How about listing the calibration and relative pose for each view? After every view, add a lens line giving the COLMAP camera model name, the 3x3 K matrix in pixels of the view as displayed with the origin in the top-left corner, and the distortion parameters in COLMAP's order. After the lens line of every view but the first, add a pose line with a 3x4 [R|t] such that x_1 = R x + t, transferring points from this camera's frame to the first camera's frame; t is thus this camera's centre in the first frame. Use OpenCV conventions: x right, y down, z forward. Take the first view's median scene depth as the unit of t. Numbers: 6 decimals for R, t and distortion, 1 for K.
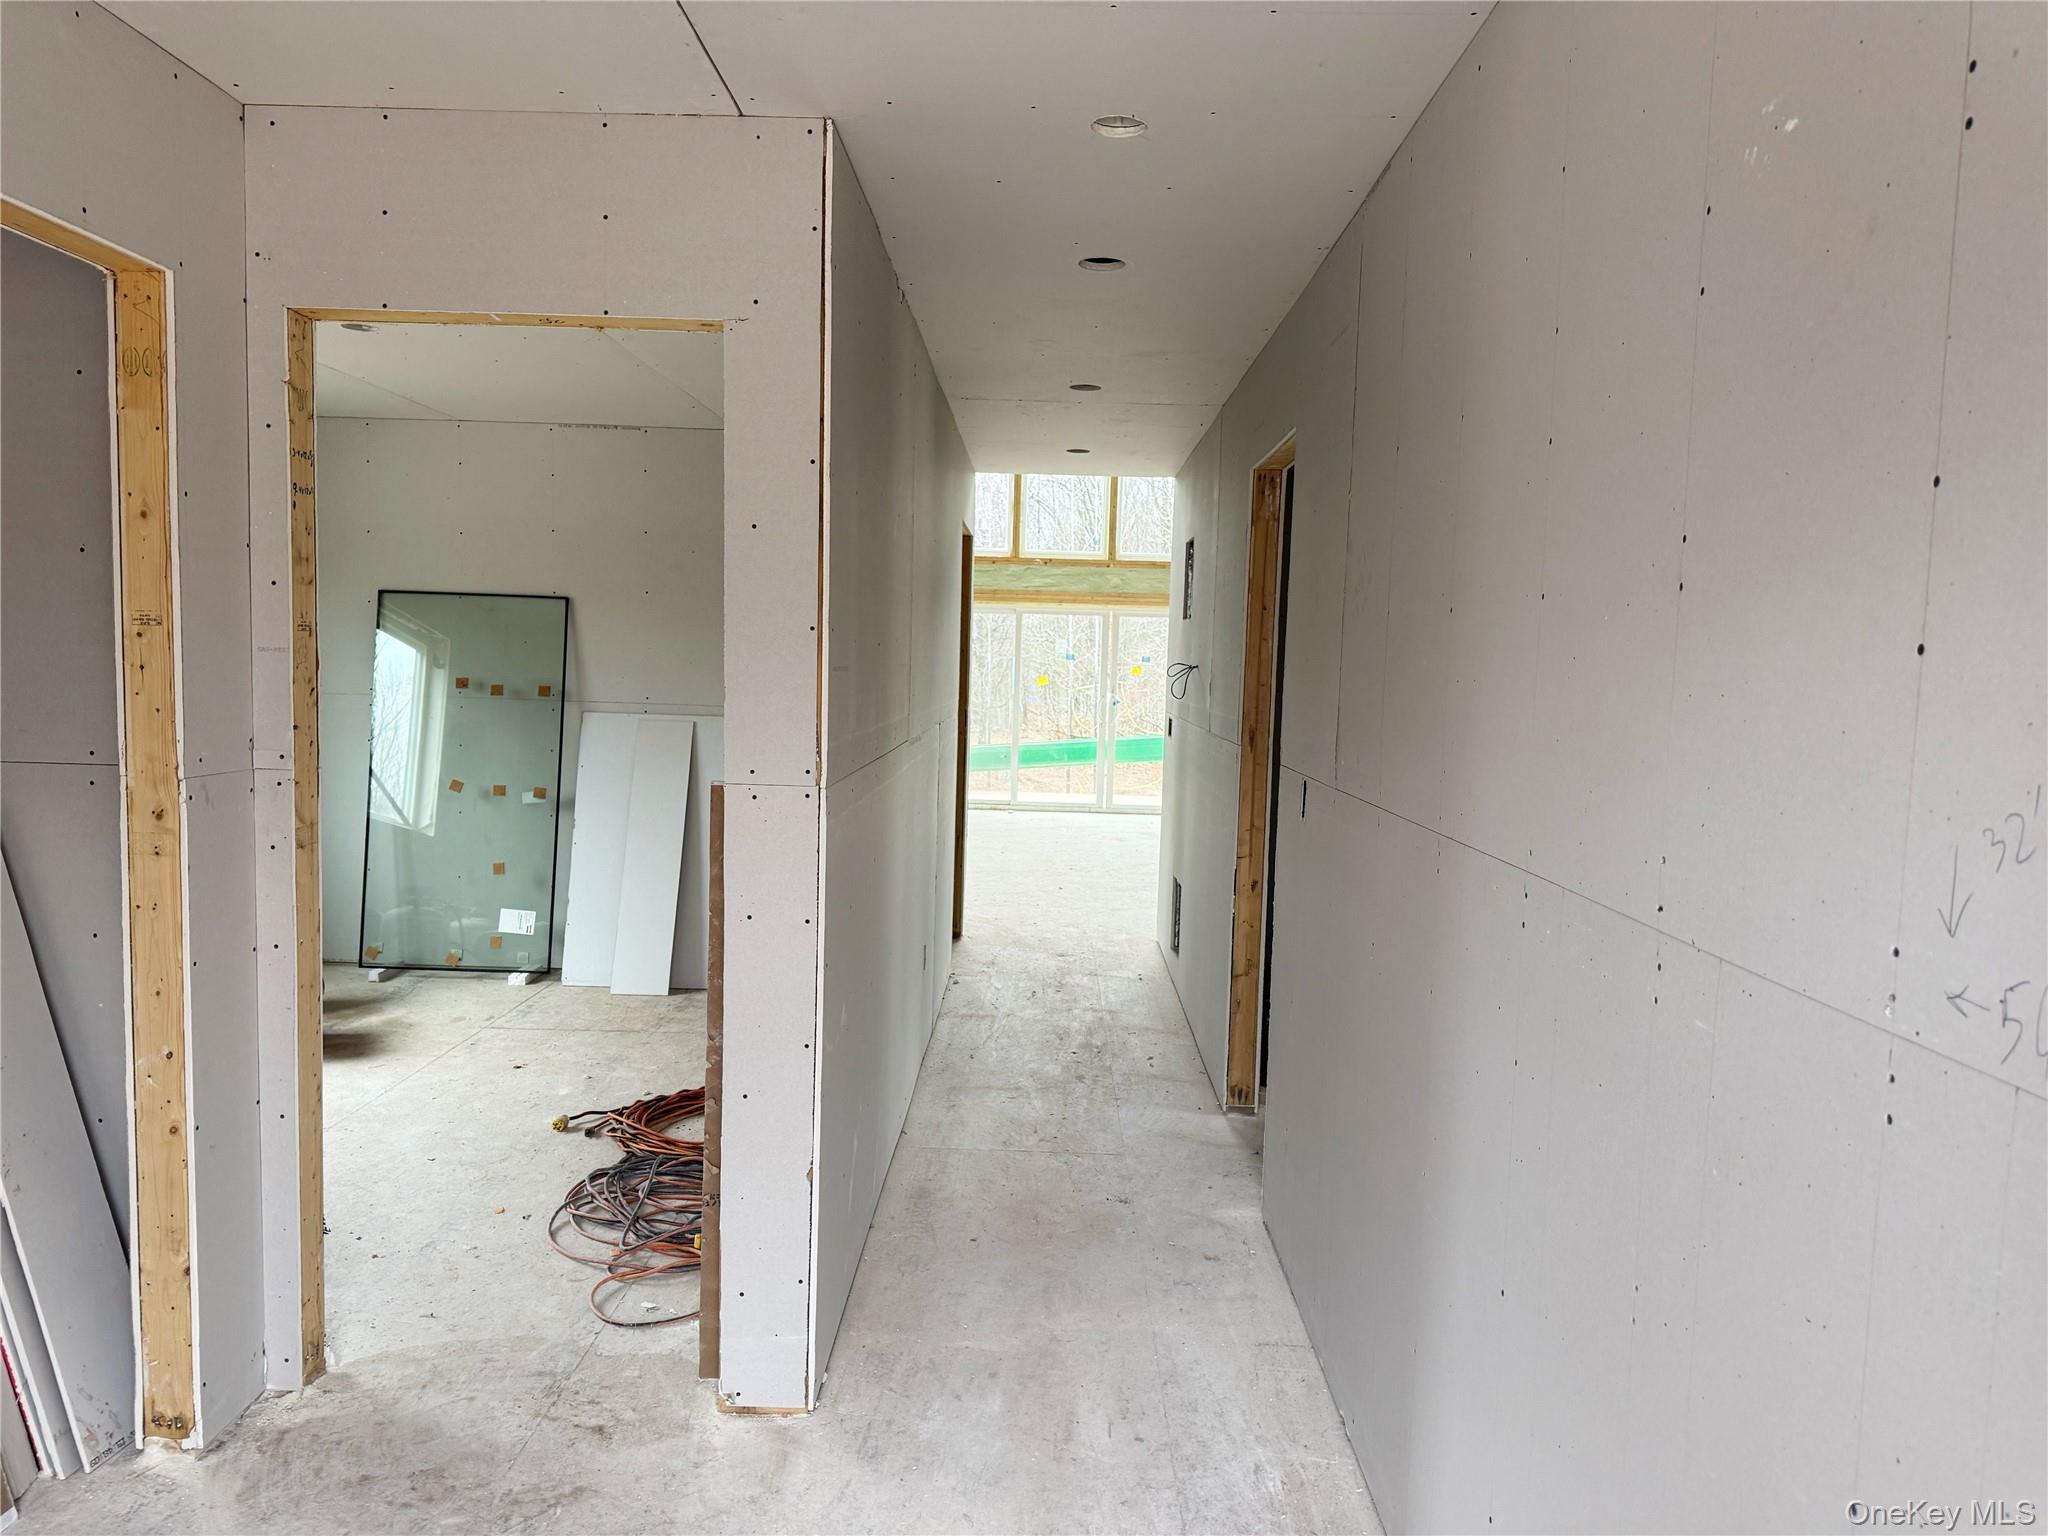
lens RADIAL K [[1436.0, 0, 1023.6], [0, 1436.0, 775.8], [0, 0, 1]] dist [0.101342, -0.136563]
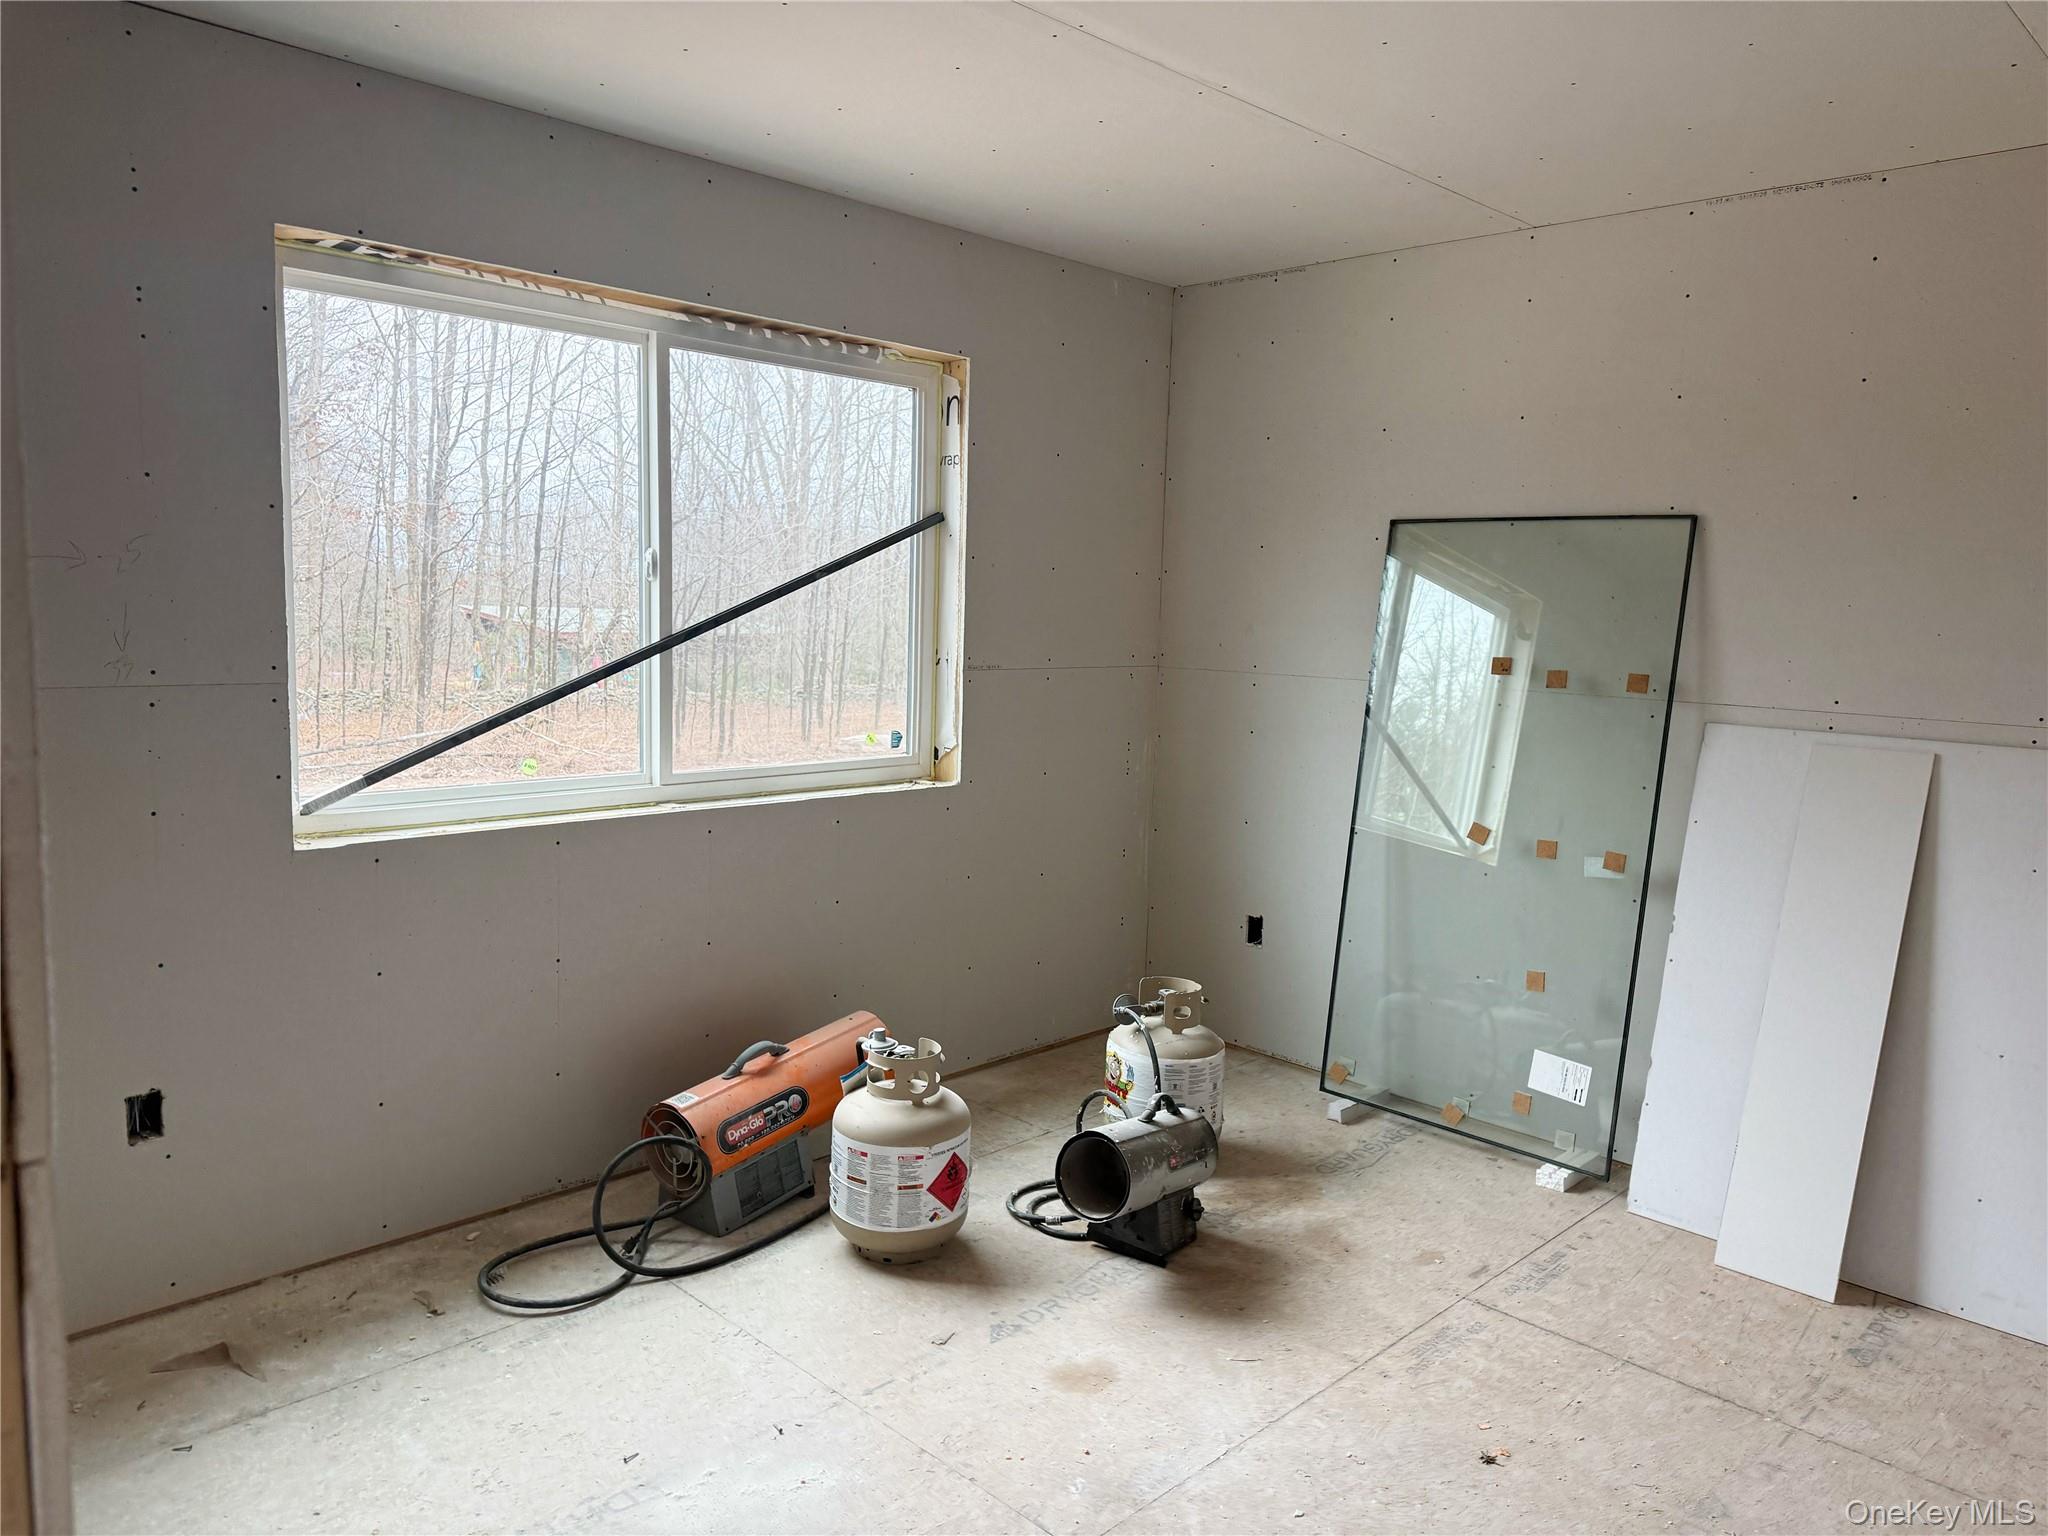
lens RADIAL K [[1423.1, 0, 1015.8], [0, 1423.1, 763.4], [0, 0, 1]] dist [0.155649, -0.249139]
pose [[0.722682, 0.072861, -0.687329, -0.114261], [-0.065855, 0.997163, 0.036463, -0.032328], [0.688036, 0.018913, 0.725430, 0.423994]]
